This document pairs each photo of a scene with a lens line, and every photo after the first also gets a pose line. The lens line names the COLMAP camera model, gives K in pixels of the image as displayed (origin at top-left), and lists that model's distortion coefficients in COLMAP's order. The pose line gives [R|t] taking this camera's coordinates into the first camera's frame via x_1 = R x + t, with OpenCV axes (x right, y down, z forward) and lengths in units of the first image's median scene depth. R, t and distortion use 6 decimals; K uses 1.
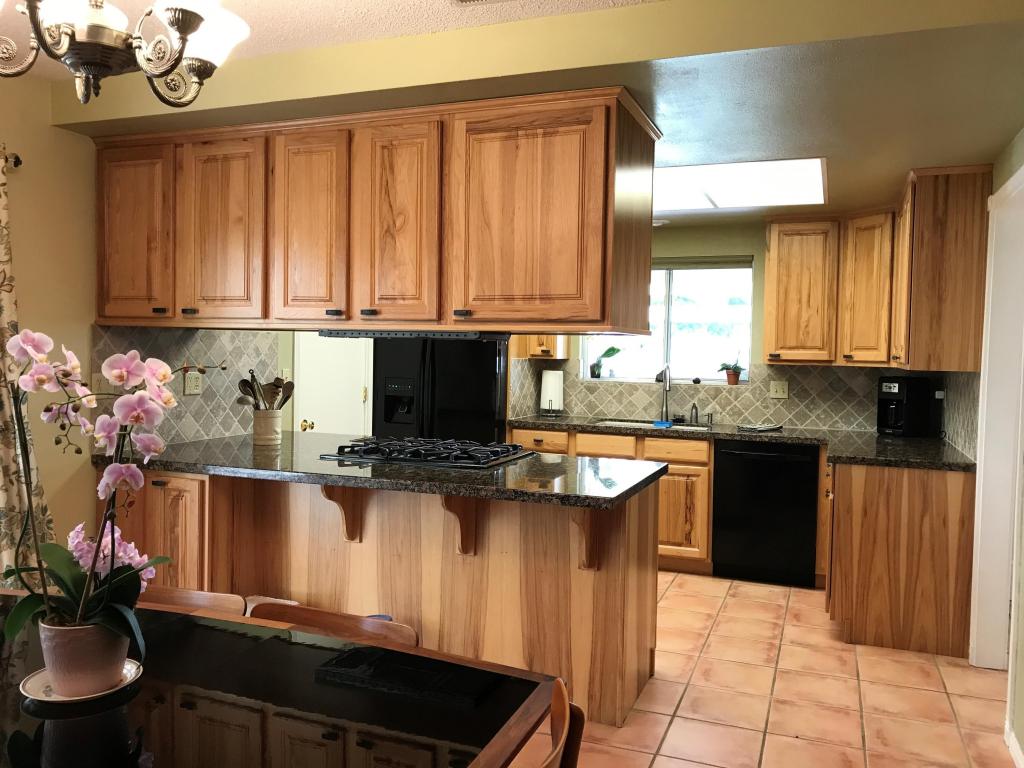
lens RADIAL K [[844.5, 0, 509.4], [0, 844.5, 379.5], [0, 0, 1]] dist [0.028320, -0.024142]
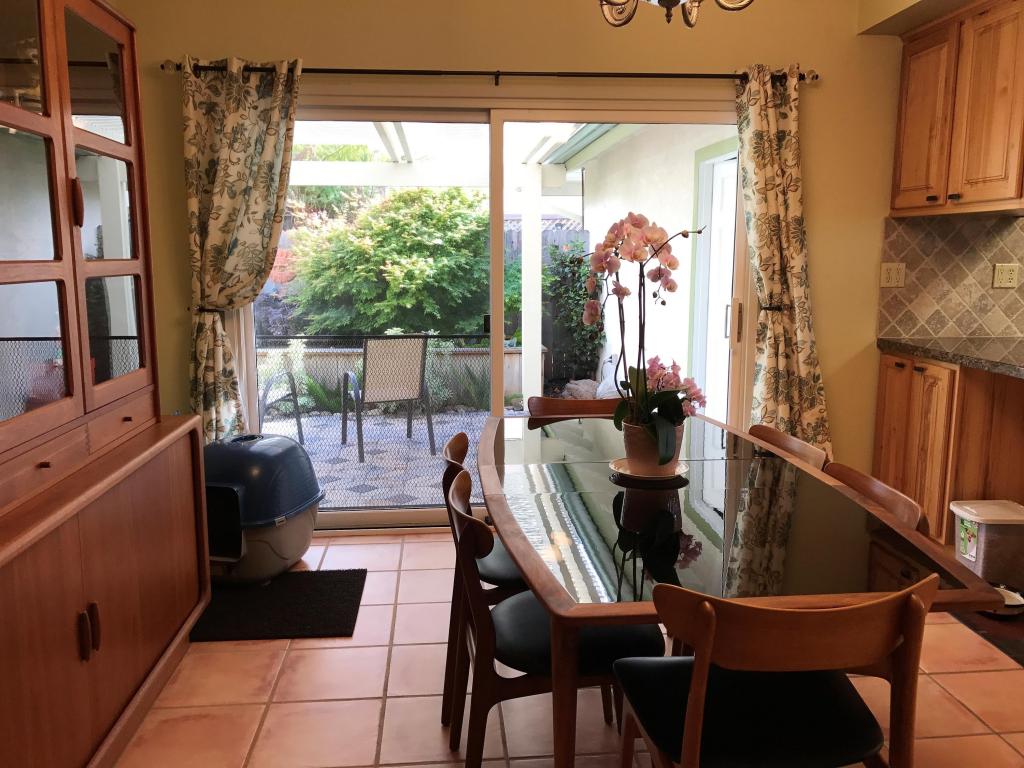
lens RADIAL K [[844.5, 0, 512.6], [0, 844.5, 385.6], [0, 0, 1]] dist [0.028320, -0.024142]
pose [[0.432450, 0.120831, -0.893525, 0.300082], [-0.025657, 0.992228, 0.121761, 0.028975], [0.901293, -0.029731, 0.432189, 0.103885]]
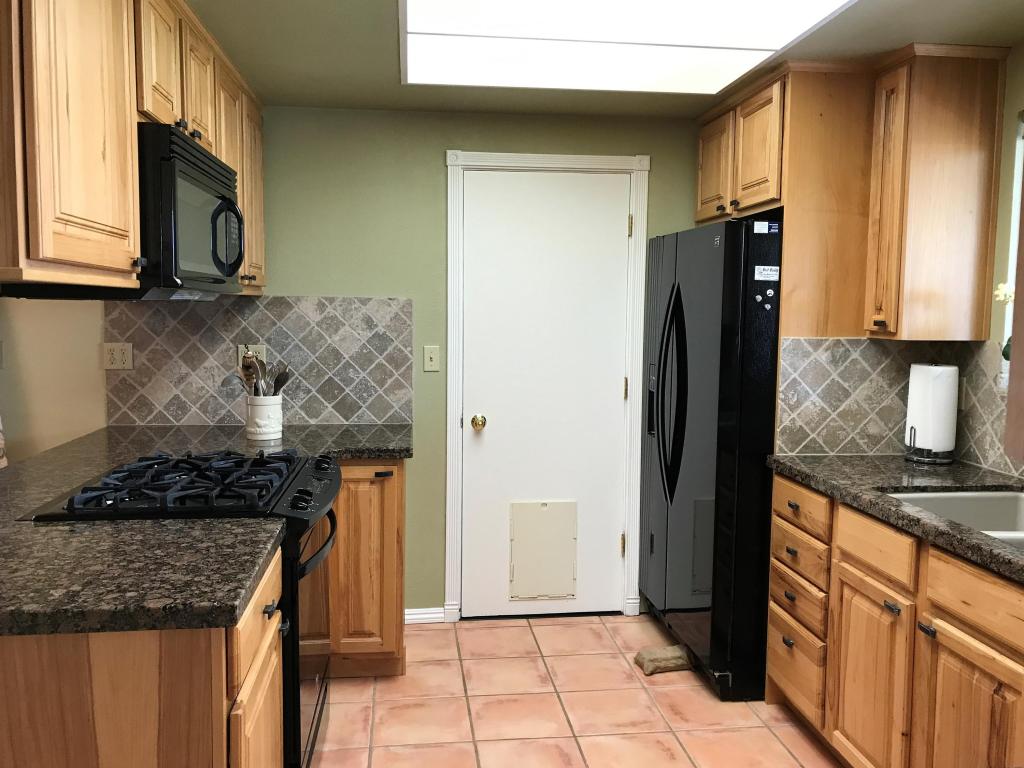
lens RADIAL K [[844.5, 0, 510.4], [0, 844.5, 381.6], [0, 0, 1]] dist [0.028320, -0.024142]
pose [[0.476092, 0.060830, -0.877289, 0.610435], [-0.035651, 0.998120, 0.049861, -0.028879], [0.878673, 0.007537, 0.477365, 0.969768]]
